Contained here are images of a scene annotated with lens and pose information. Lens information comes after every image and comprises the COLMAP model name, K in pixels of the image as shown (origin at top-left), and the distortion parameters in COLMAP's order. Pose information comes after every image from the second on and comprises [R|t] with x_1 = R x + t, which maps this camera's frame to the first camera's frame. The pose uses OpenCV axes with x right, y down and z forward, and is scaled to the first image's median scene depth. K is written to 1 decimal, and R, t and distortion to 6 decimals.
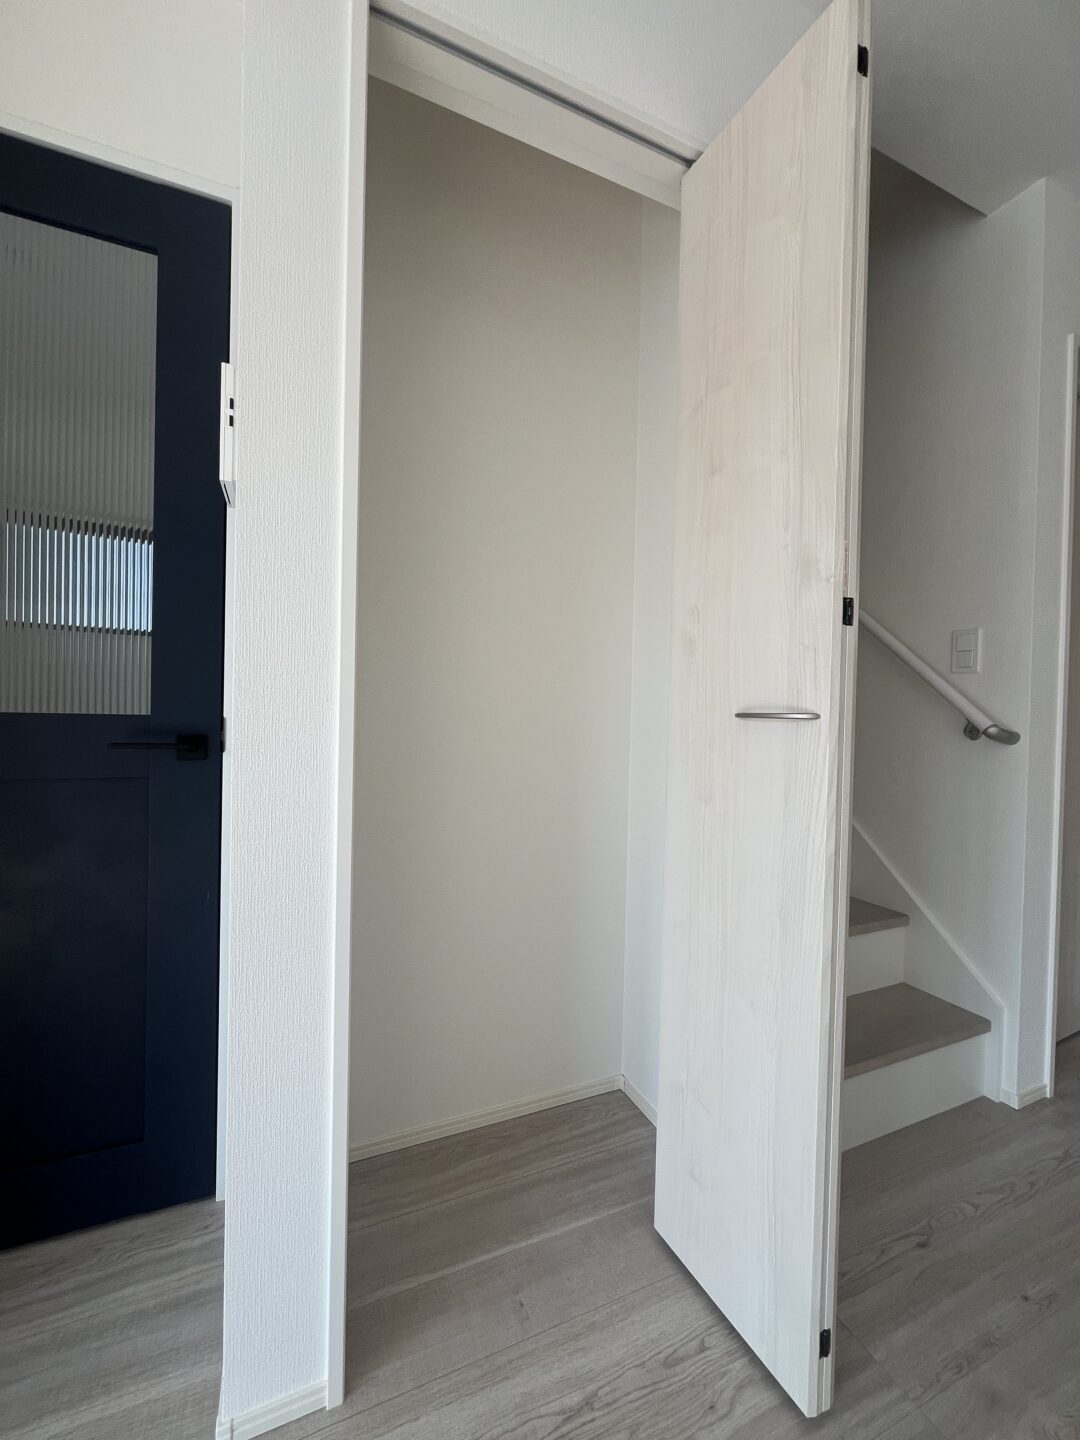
lens RADIAL K [[582.5, 0, 537.2], [0, 582.5, 726.3], [0, 0, 1]] dist [-0.002950, 0.000573]
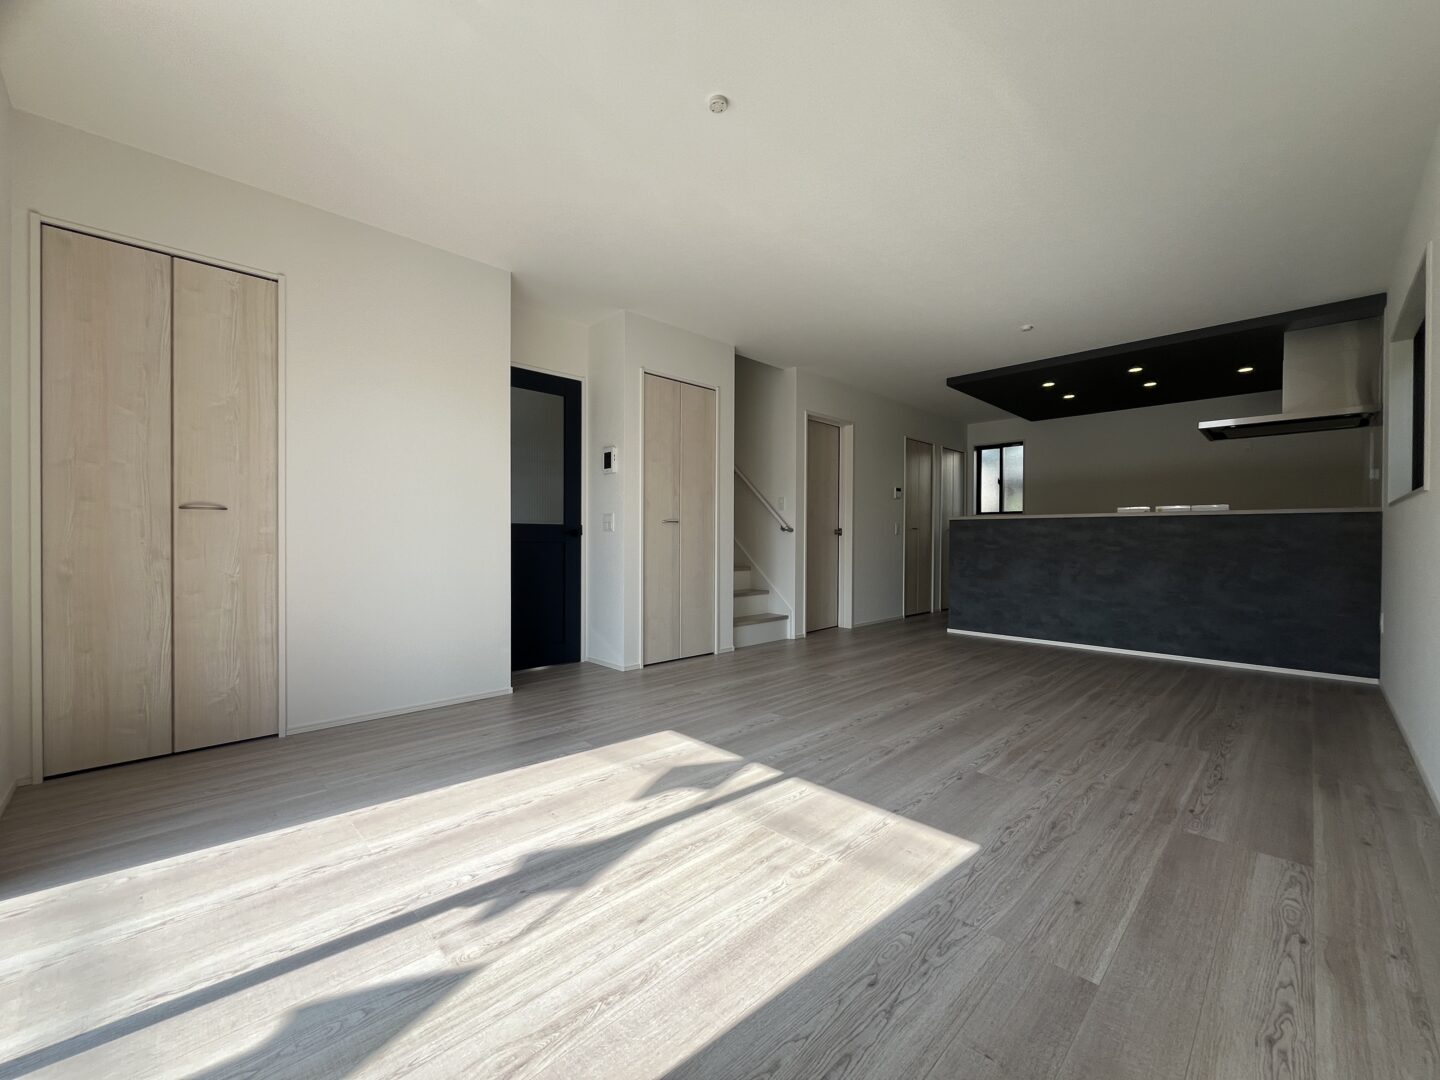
lens RADIAL K [[582.5, 0, 716.2], [0, 582.5, 542.2], [0, 0, 1]] dist [-0.002950, 0.000573]
pose [[0.935788, -0.017398, 0.352134, -1.022589], [0.016104, 0.999849, 0.006605, 0.076396], [-0.352196, -0.000510, 0.935926, -2.614355]]
